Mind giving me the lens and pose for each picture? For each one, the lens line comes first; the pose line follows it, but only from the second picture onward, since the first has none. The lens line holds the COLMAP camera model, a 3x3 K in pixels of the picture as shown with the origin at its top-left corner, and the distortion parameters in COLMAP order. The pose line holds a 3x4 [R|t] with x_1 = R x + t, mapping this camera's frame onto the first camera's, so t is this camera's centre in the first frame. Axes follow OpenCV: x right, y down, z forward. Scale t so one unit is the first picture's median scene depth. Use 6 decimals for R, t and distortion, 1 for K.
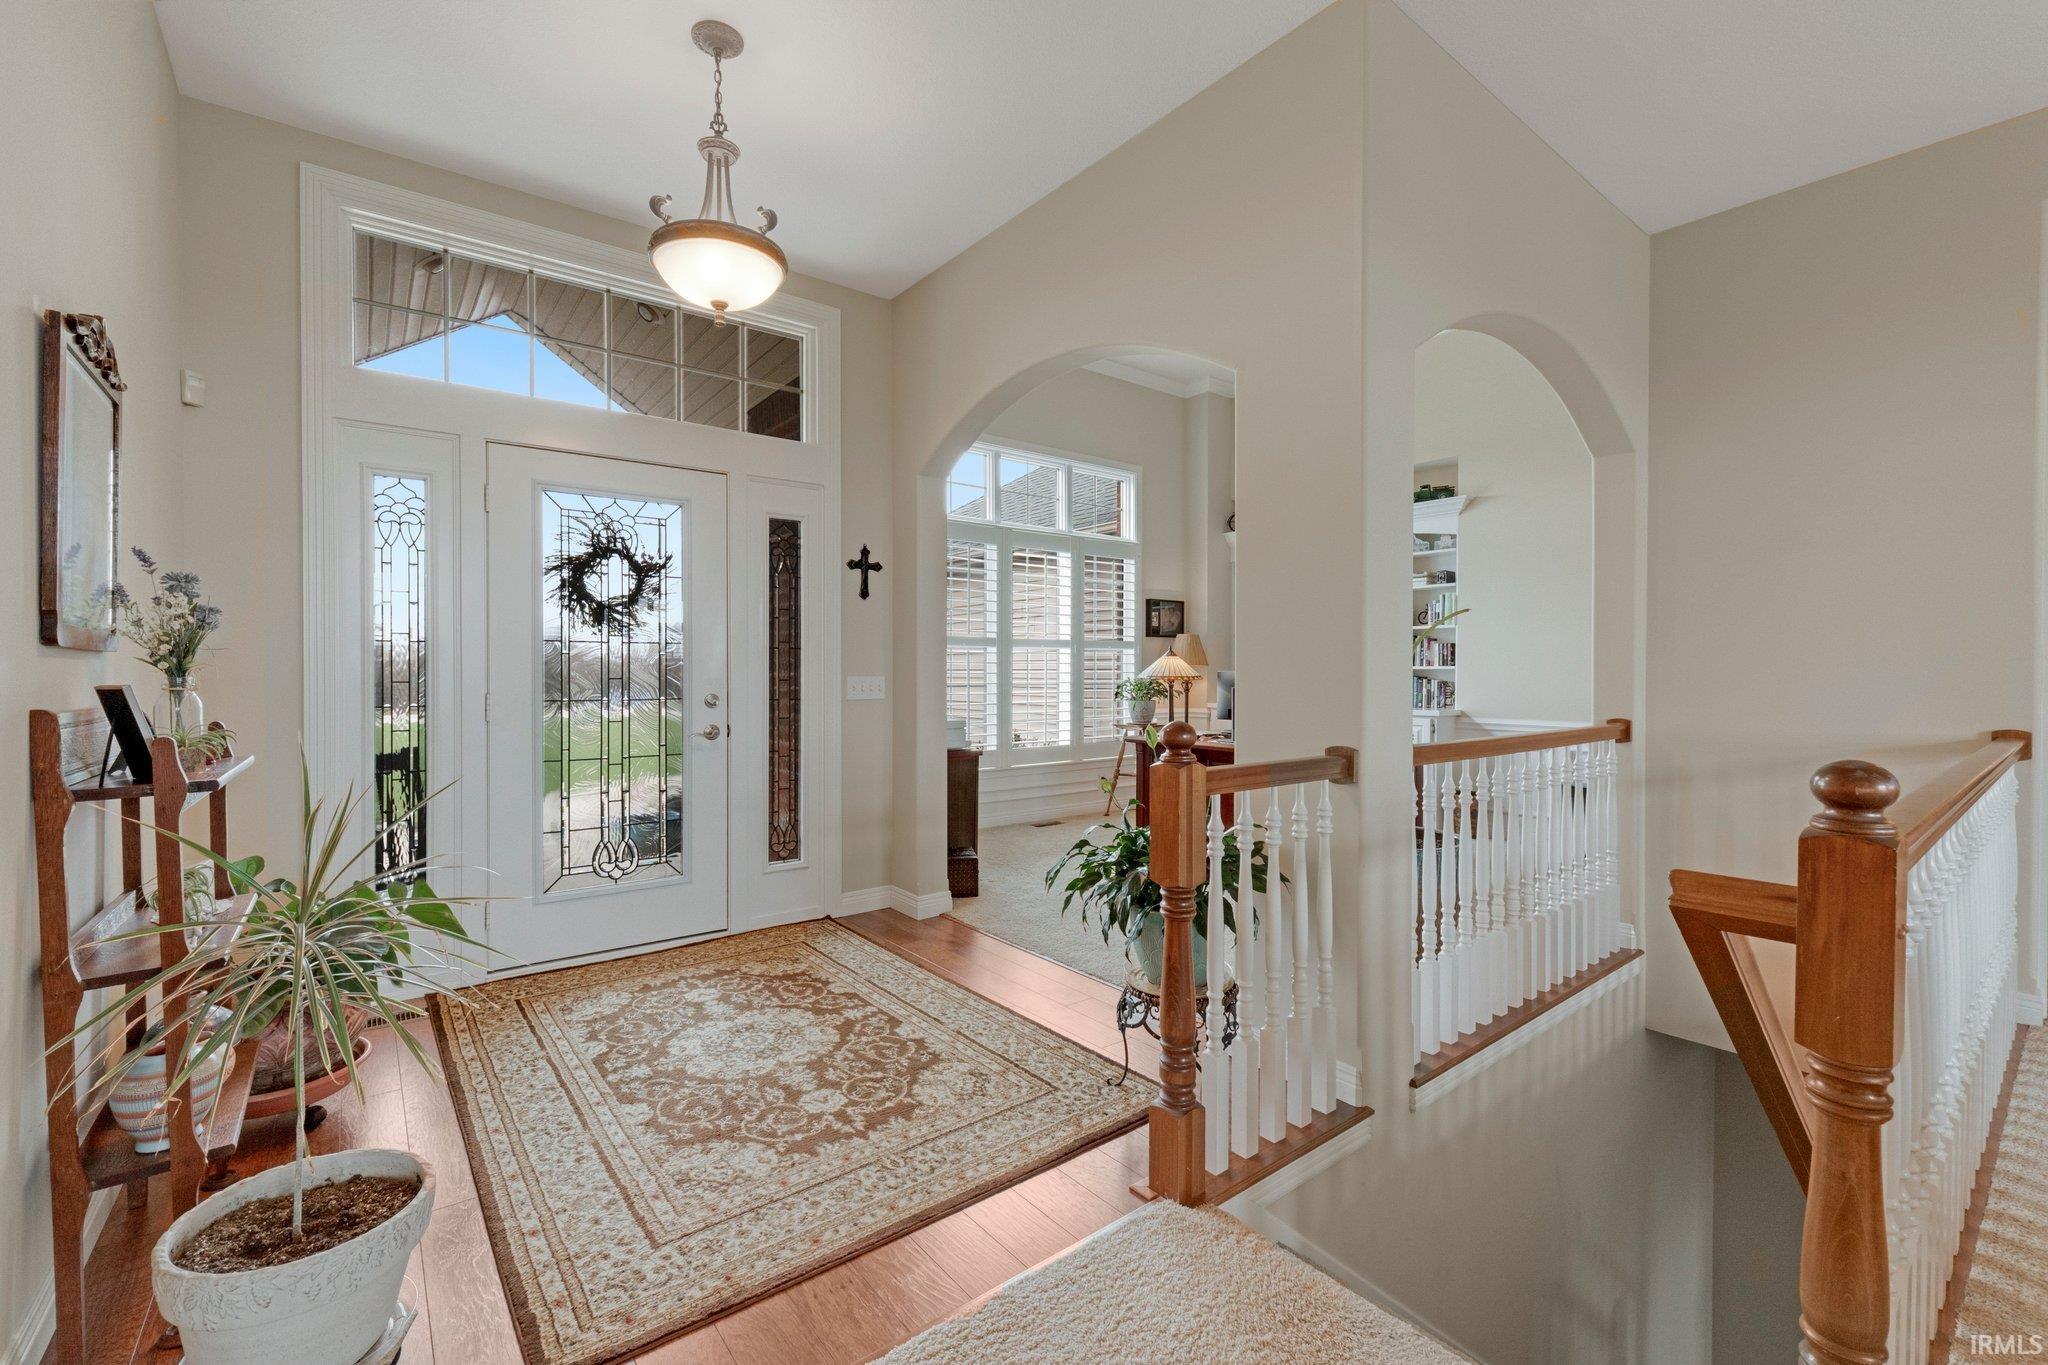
lens RADIAL K [[870.3, 0, 1026.1], [0, 870.3, 680.4], [0, 0, 1]] dist [-0.003425, -0.000479]
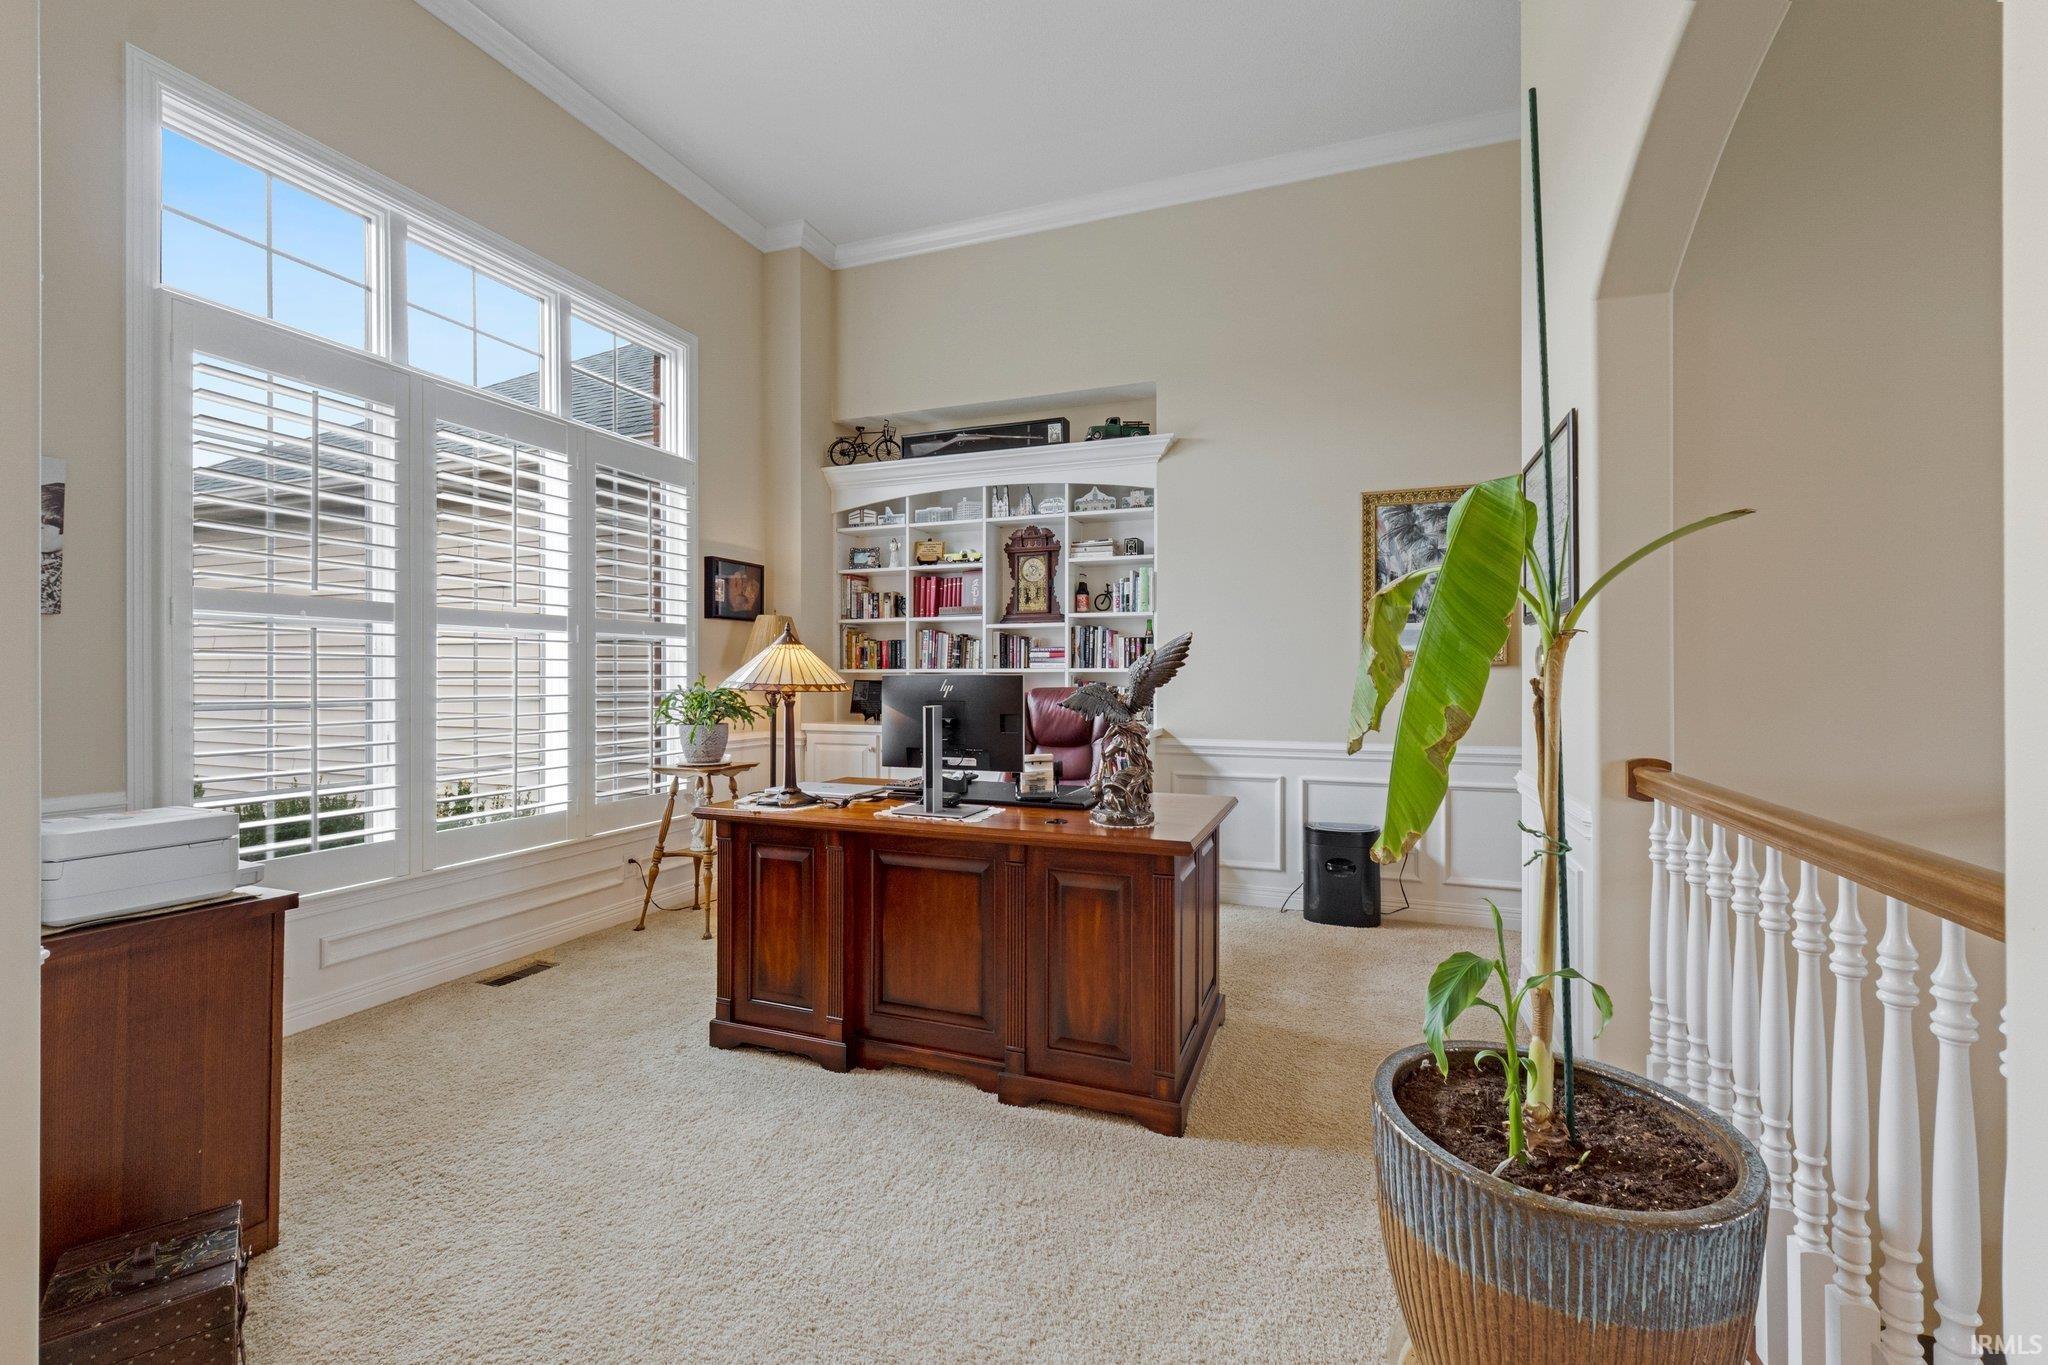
lens RADIAL K [[870.3, 0, 992.3], [0, 870.3, 683.6], [0, 0, 1]] dist [-0.003425, -0.000479]
pose [[0.875233, -0.002940, 0.483693, 0.019870], [0.002784, 0.999996, 0.001040, -0.004236], [-0.483694, 0.000437, 0.875237, 0.389780]]
